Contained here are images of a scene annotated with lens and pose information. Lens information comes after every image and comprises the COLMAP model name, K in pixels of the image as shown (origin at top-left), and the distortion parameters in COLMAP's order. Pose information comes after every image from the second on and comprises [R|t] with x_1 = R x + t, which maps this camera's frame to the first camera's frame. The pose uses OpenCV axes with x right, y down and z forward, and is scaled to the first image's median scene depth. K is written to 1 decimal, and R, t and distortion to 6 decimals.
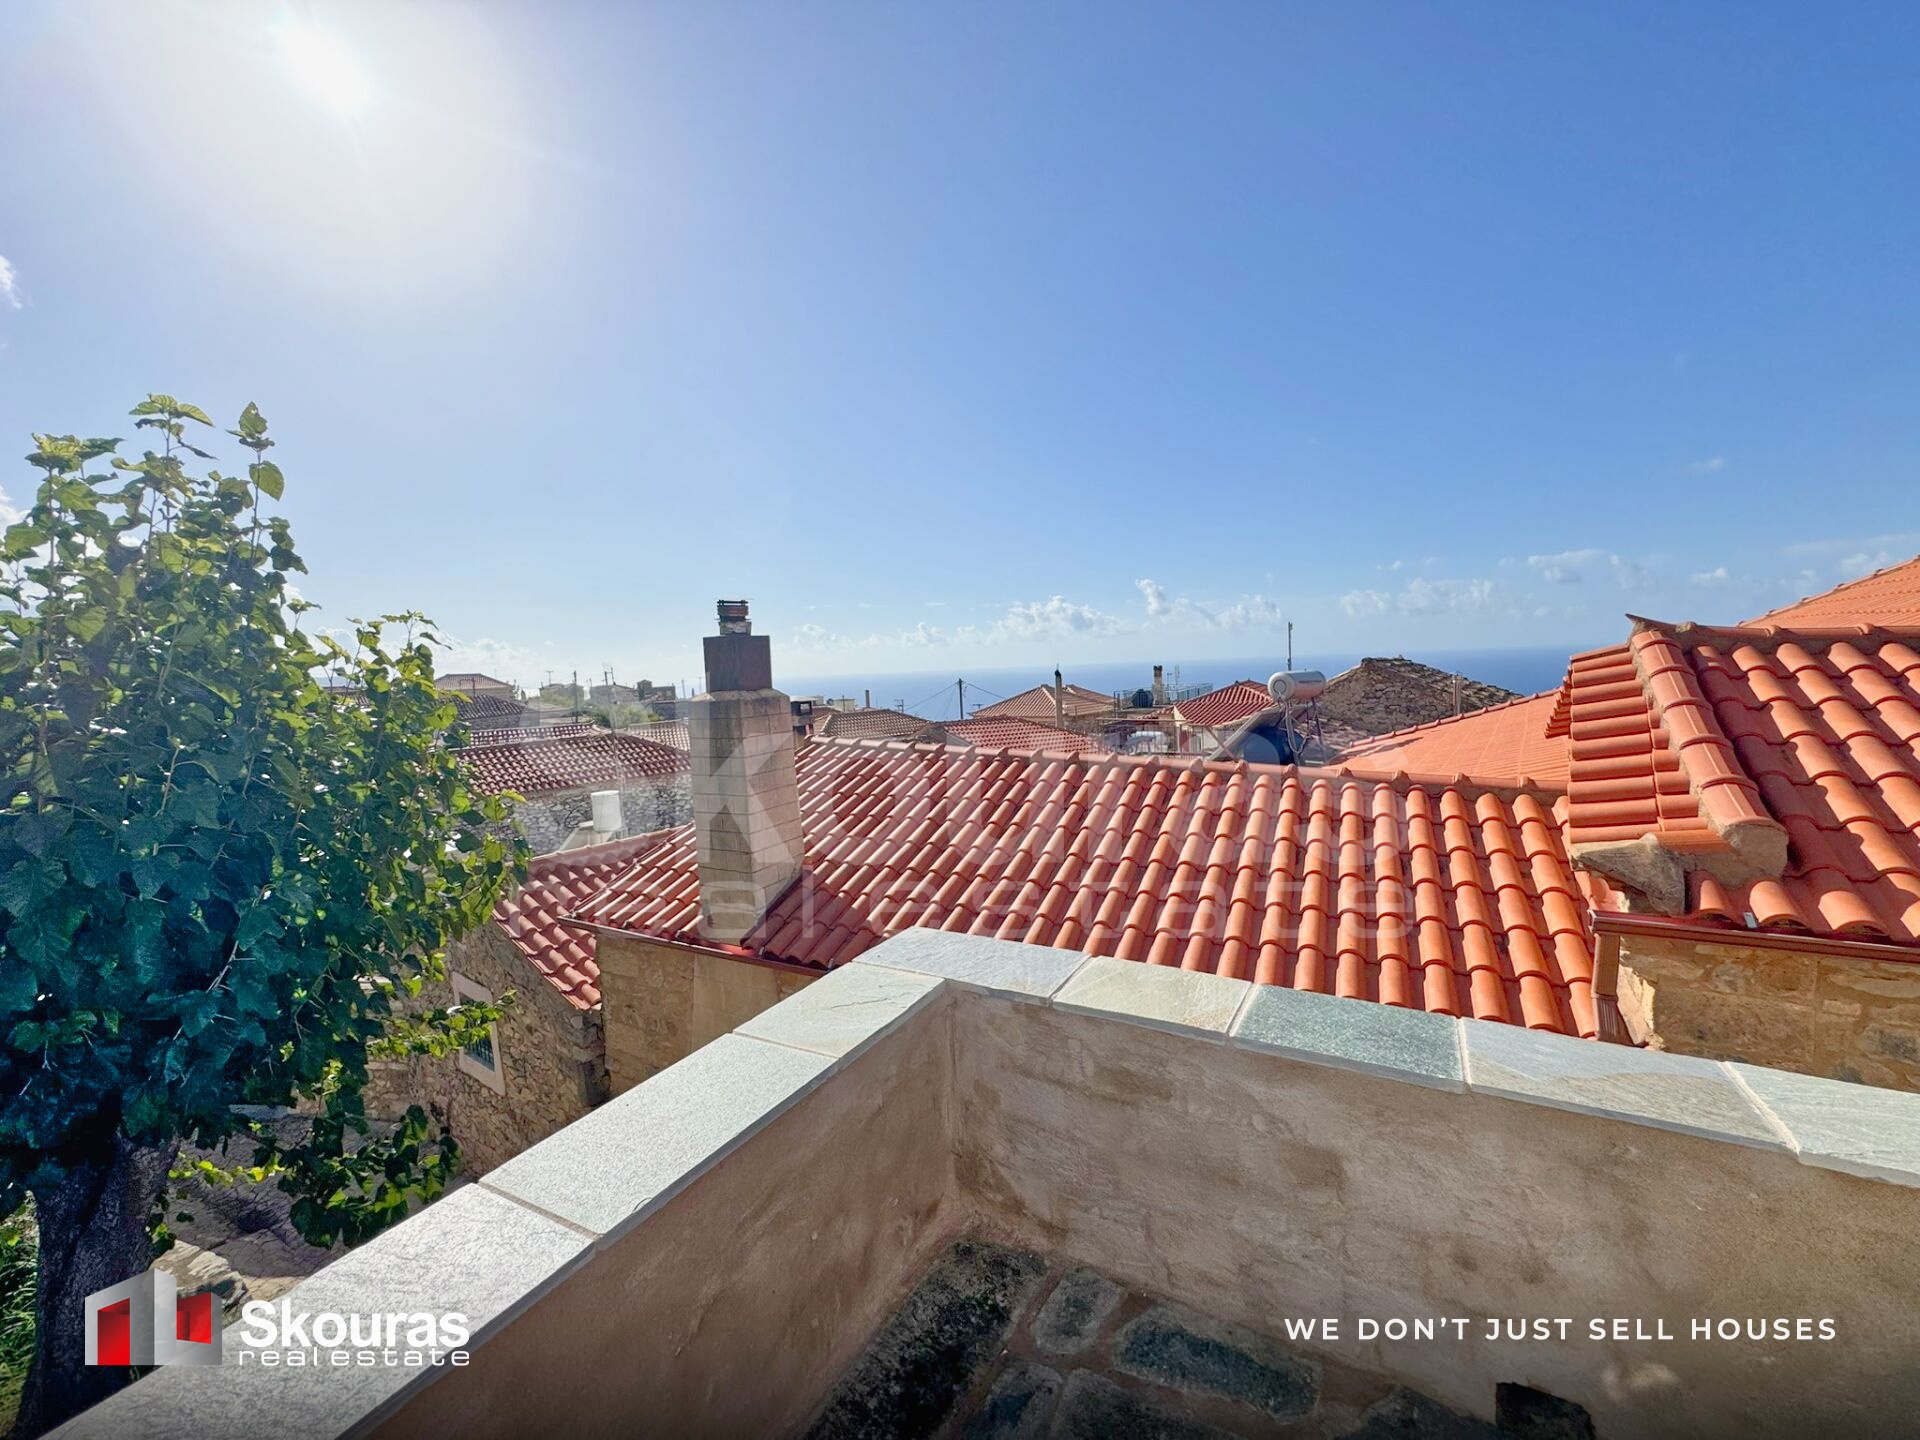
lens RADIAL K [[776.6, 0, 959.3], [0, 776.6, 716.3], [0, 0, 1]] dist [-0.001972, -0.000104]
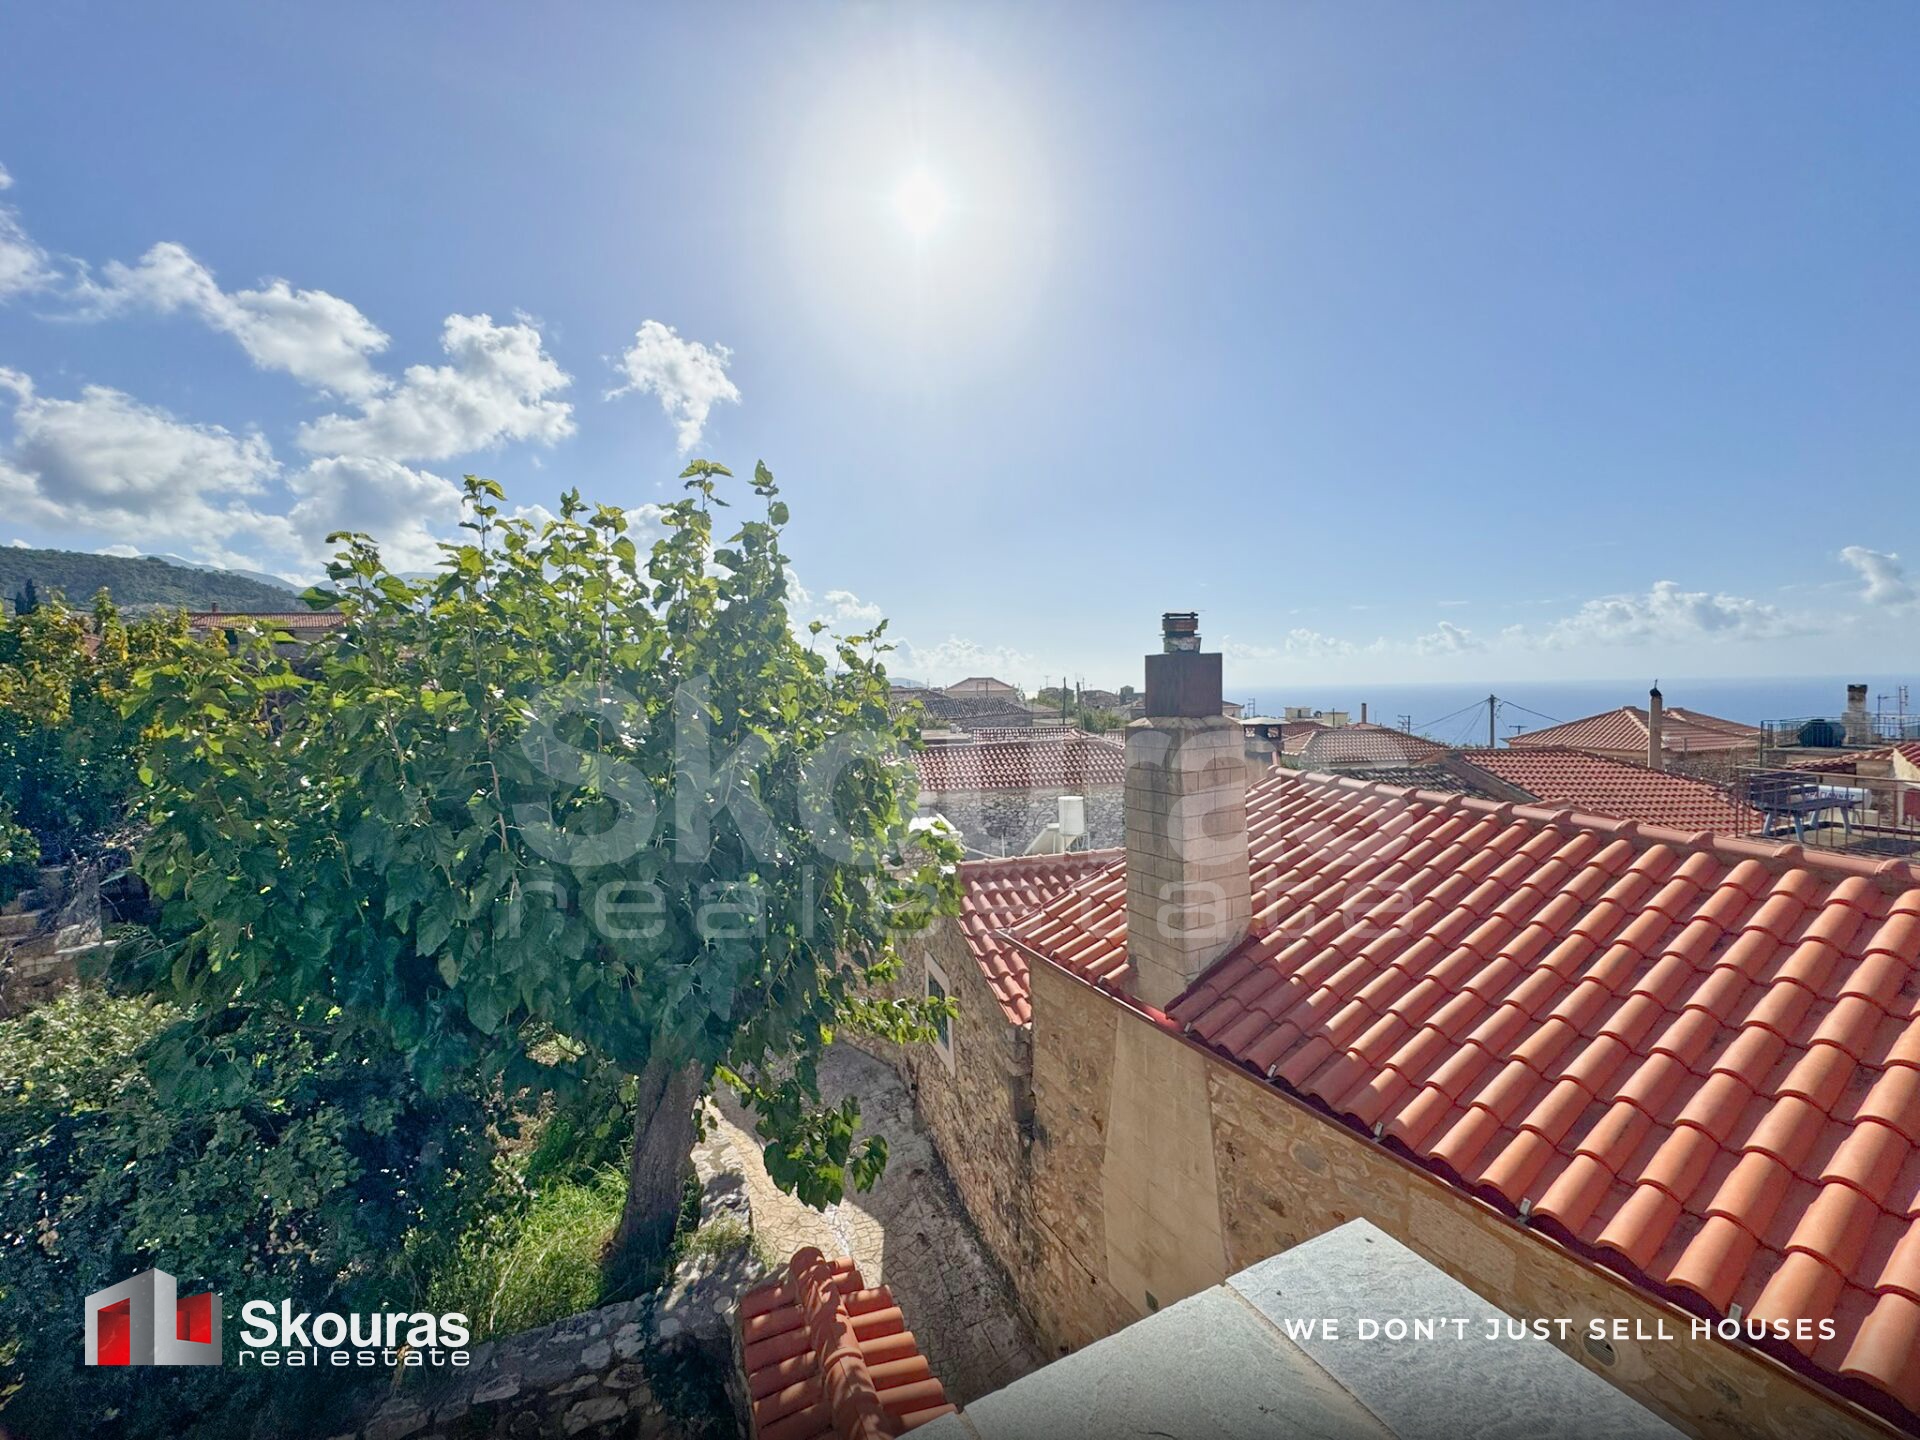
lens RADIAL K [[771.4, 0, 955.3], [0, 771.4, 721.3], [0, 0, 1]] dist [0.000198, -0.000078]
pose [[0.821334, 0.049584, -0.568289, -0.001225], [-0.050453, 0.998625, 0.014212, -0.020301], [0.568213, 0.016999, 0.822706, 0.109427]]
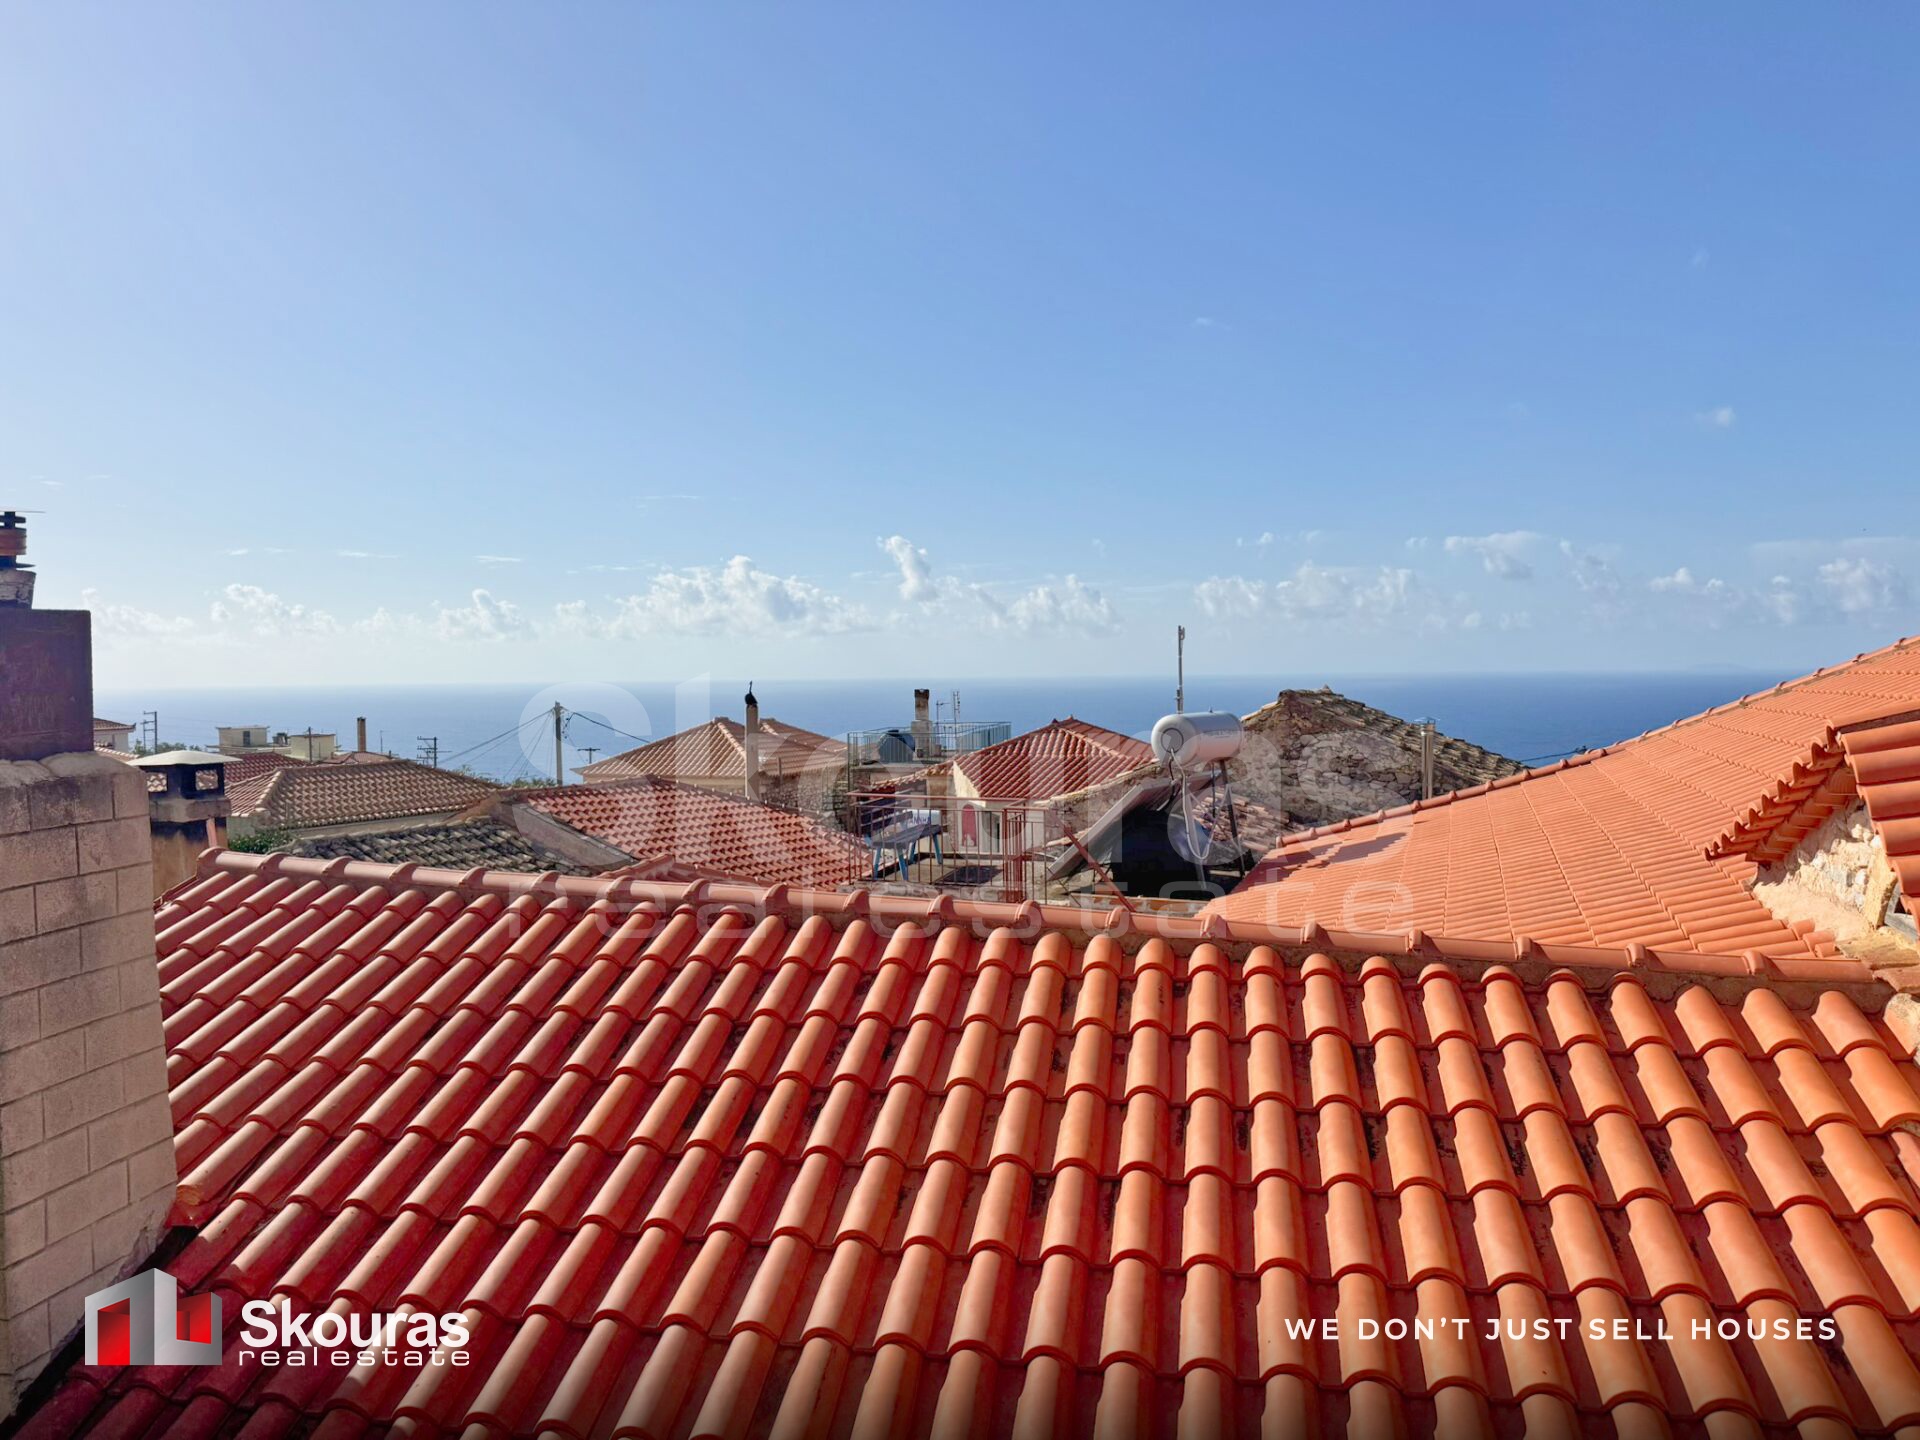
lens RADIAL K [[1356.0, 0, 967.7], [0, 1356.0, 715.3], [0, 0, 1]] dist [0.067684, -0.086146]
pose [[0.955554, 0.021930, 0.294001, -0.024322], [-0.010288, 0.999103, -0.041087, -0.022989], [-0.294638, 0.036236, 0.954922, 0.182106]]
